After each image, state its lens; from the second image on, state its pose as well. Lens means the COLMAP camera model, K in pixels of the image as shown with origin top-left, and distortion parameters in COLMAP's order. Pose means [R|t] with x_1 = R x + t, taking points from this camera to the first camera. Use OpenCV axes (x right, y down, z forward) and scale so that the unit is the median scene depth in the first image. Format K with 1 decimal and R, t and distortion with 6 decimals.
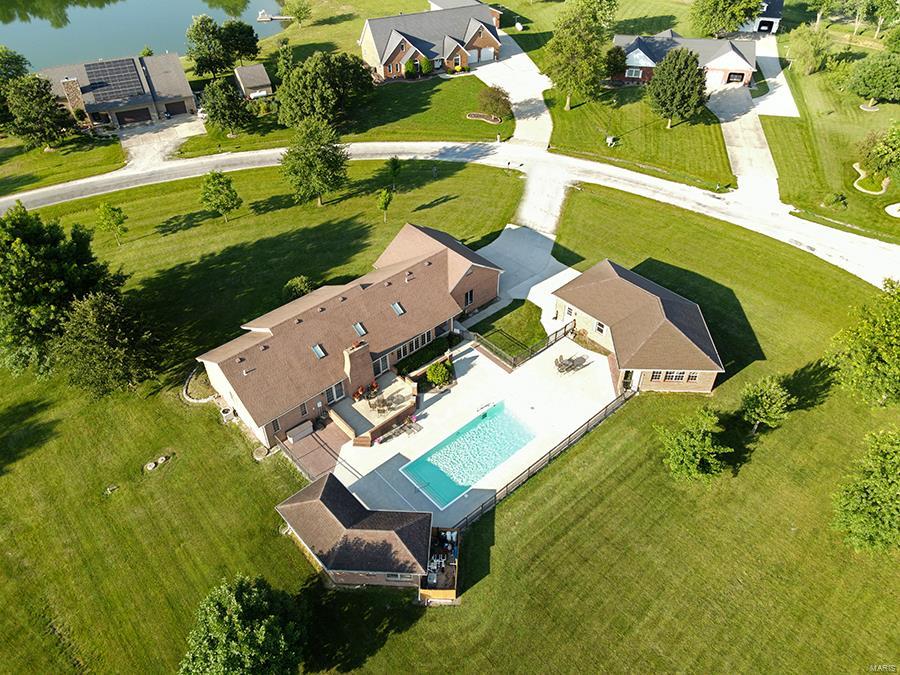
lens RADIAL K [[659.0, 0, 446.7], [0, 659.0, 332.2], [0, 0, 1]] dist [0.003554, 0.026161]
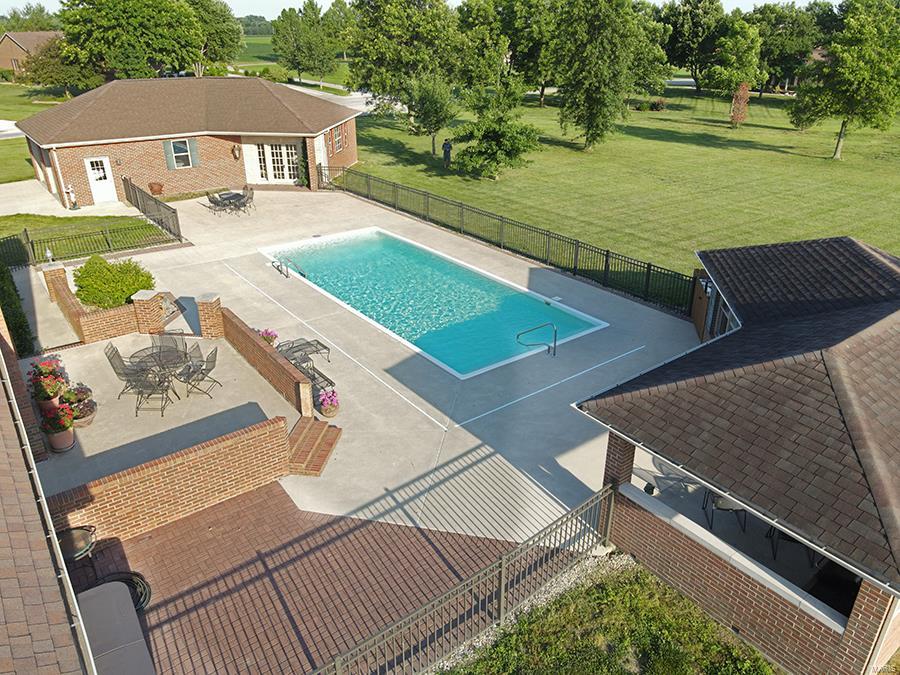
lens RADIAL K [[659.0, 0, 446.7], [0, 659.0, 332.2], [0, 0, 1]] dist [0.003554, 0.026161]
pose [[0.090401, -0.413008, 0.906230, -0.280278], [0.650970, 0.713160, 0.260080, 0.094620], [-0.753702, 0.566416, 0.333326, 0.757202]]
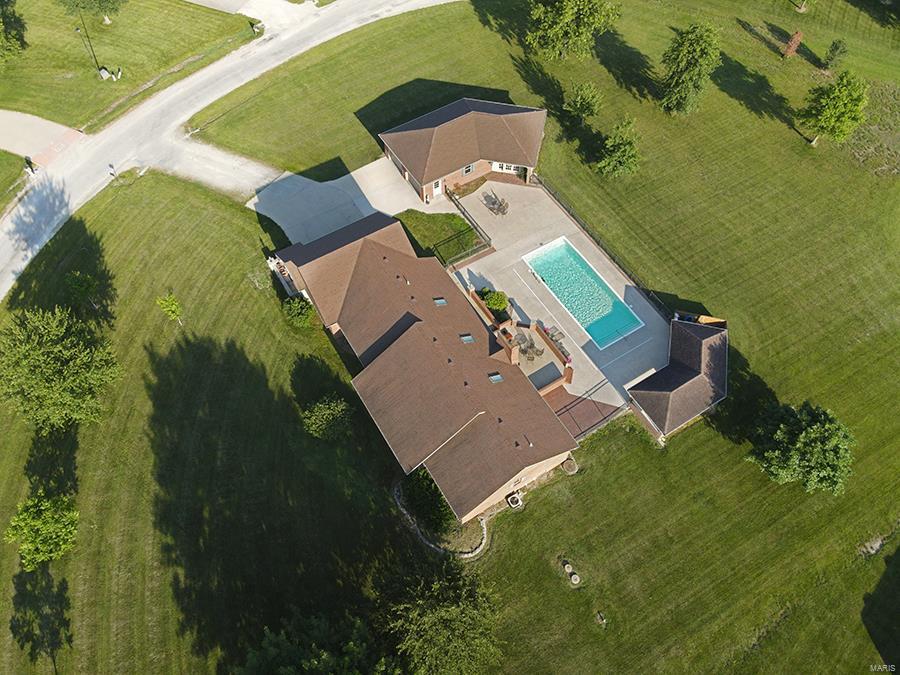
lens RADIAL K [[659.0, 0, 446.7], [0, 659.0, 332.2], [0, 0, 1]] dist [0.003554, 0.026161]
pose [[0.182337, -0.832527, 0.523118, -0.579440], [0.643469, 0.503319, 0.576730, -0.530744], [-0.743438, 0.231451, 0.627479, 0.406931]]
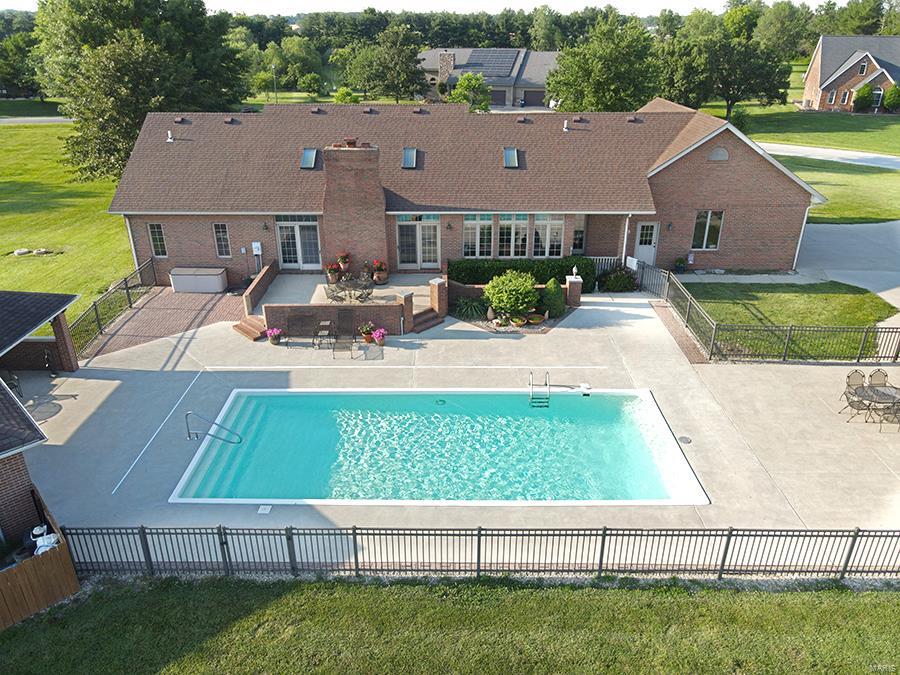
lens RADIAL K [[659.6, 0, 442.8], [0, 659.6, 331.3], [0, 0, 1]] dist [0.003105, 0.004153]
pose [[0.739825, 0.289872, -0.607151, 0.201465], [-0.438768, 0.891991, -0.108785, 0.140927], [0.510040, 0.346880, 0.787104, 0.634227]]
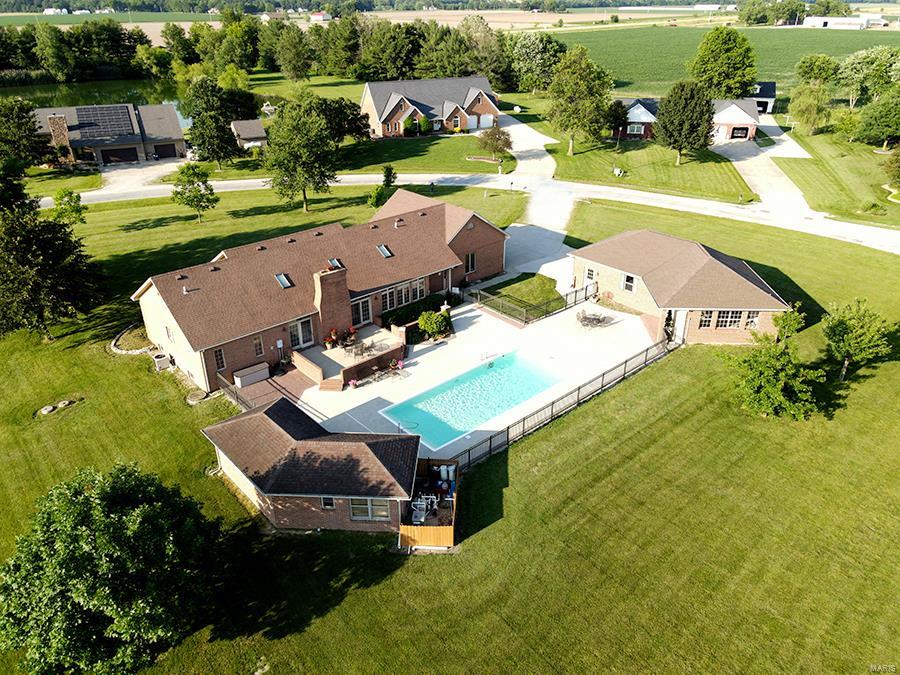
lens RADIAL K [[659.0, 0, 446.7], [0, 659.0, 332.2], [0, 0, 1]] dist [0.003554, 0.026161]
pose [[0.999989, 0.004618, 0.000749, 0.003878], [-0.004315, 0.972233, -0.233976, 0.249489], [-0.001809, 0.233970, 0.972242, 0.212970]]
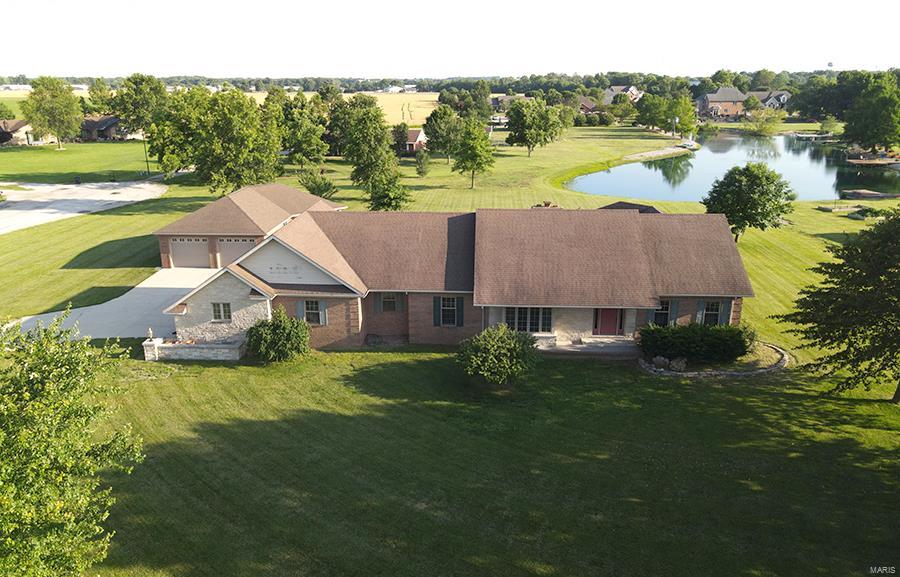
lens RADIAL K [[661.7, 0, 448.8], [0, 661.7, 251.9], [0, 0, 1]] dist [0.007943, 0.003499]
pose [[-0.702007, -0.161187, 0.693690, -0.555872], [0.472213, 0.623787, 0.622819, -0.448557], [-0.533105, 0.764793, -0.361788, 1.242549]]
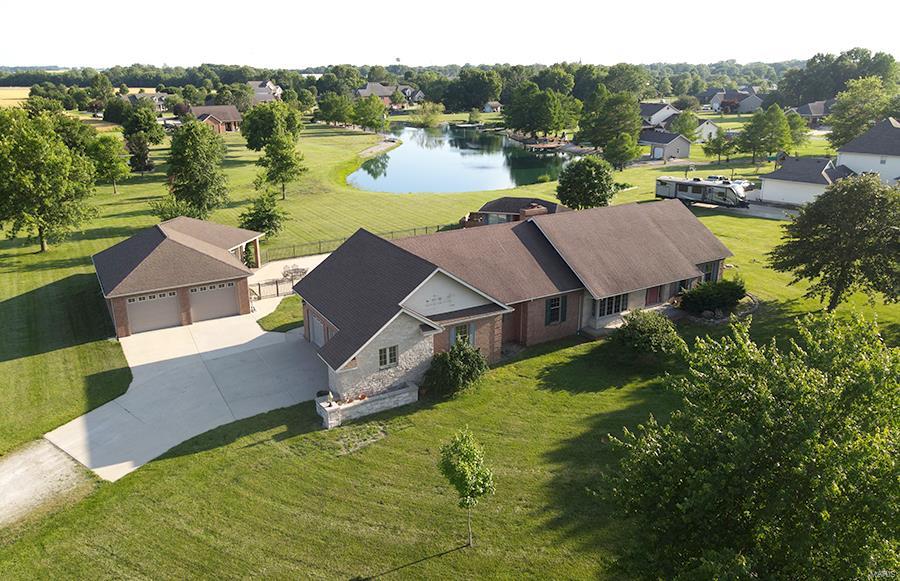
lens RADIAL K [[660.8, 0, 442.4], [0, 660.8, 262.5], [0, 0, 1]] dist [0.015368, 0.001484]
pose [[-0.980021, -0.037883, 0.195252, -0.175625], [0.141999, 0.554112, 0.820241, -0.632168], [-0.139265, 0.831579, -0.537663, 1.400115]]
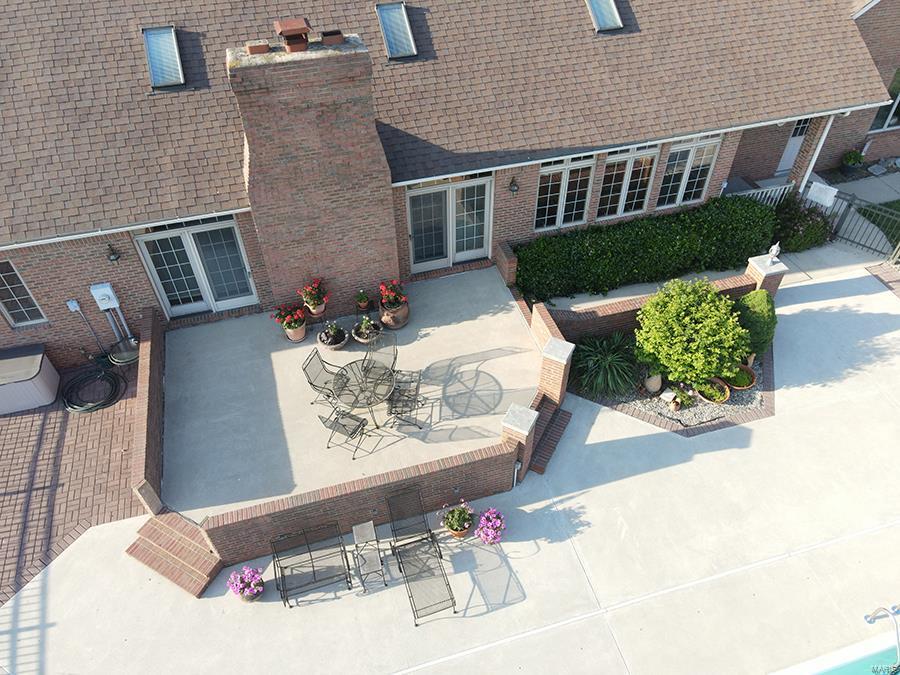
lens RADIAL K [[659.6, 0, 442.8], [0, 659.6, 331.3], [0, 0, 1]] dist [0.003105, 0.004153]
pose [[0.899350, 0.306714, -0.311602, -0.018870], [-0.279414, 0.951334, 0.129965, 0.054166], [0.336300, -0.029818, 0.941283, 0.746478]]
